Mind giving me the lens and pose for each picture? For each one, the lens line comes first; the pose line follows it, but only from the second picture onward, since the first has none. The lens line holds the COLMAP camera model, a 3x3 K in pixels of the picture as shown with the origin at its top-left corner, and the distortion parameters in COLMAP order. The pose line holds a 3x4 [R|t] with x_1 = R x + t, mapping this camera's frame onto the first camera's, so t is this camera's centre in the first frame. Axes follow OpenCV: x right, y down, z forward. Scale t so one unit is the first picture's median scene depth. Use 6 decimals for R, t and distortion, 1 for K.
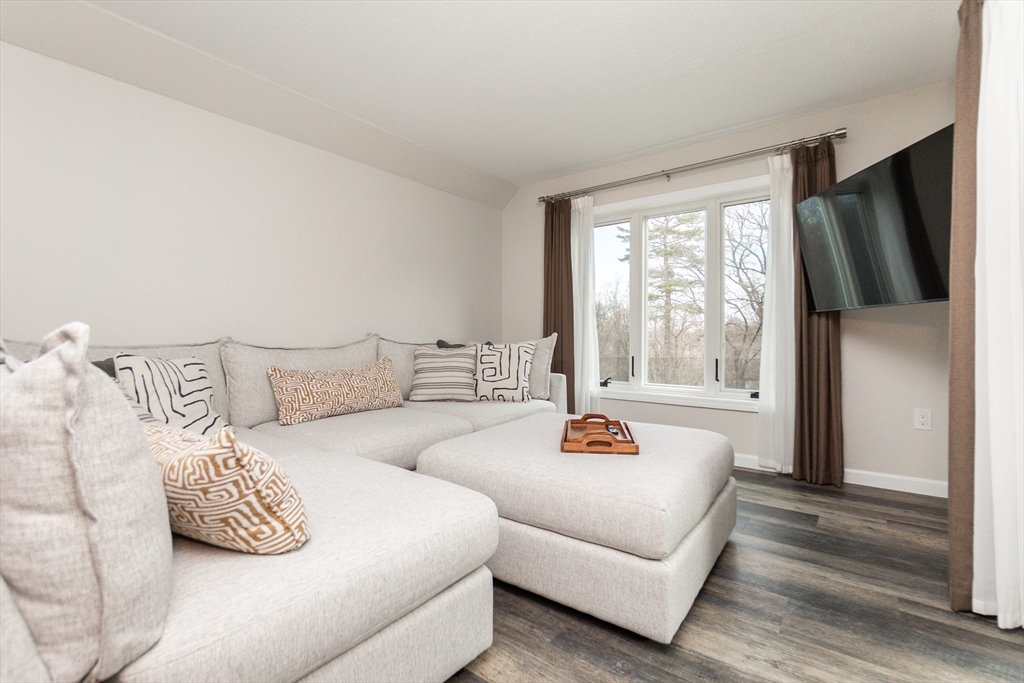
lens RADIAL K [[452.1, 0, 495.6], [0, 452.1, 336.4], [0, 0, 1]] dist [-0.004361, 0.002295]
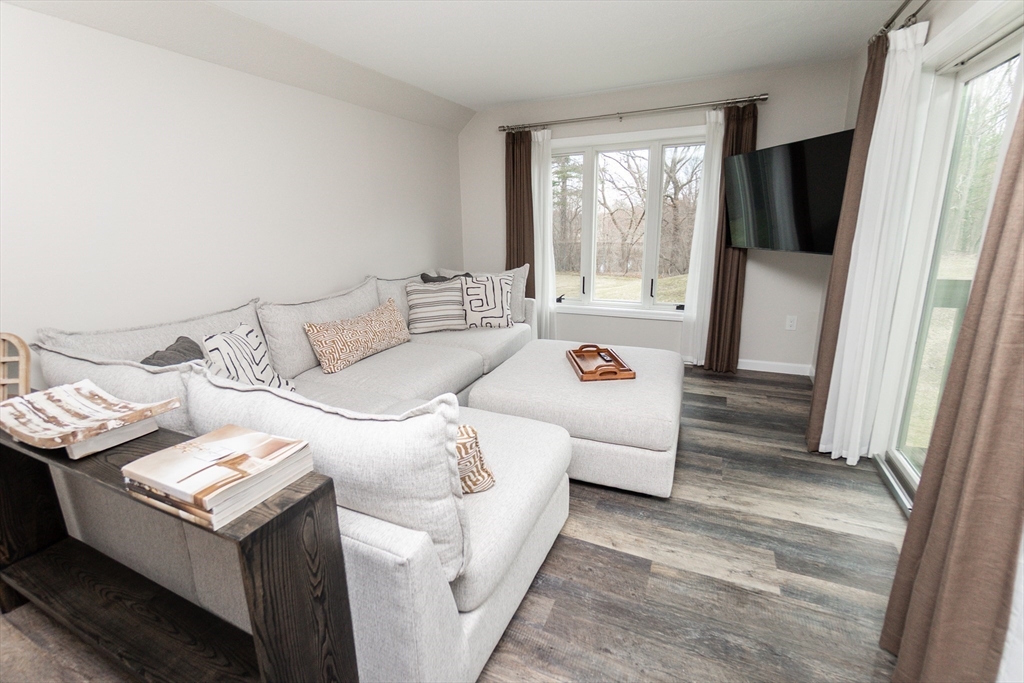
lens RADIAL K [[452.1, 0, 495.2], [0, 452.1, 324.8], [0, 0, 1]] dist [-0.004361, 0.002295]
pose [[0.972604, -0.073981, 0.220384, -0.255991], [0.021768, 0.972828, 0.230503, -0.148978], [-0.231449, -0.219391, 0.947786, -0.124309]]
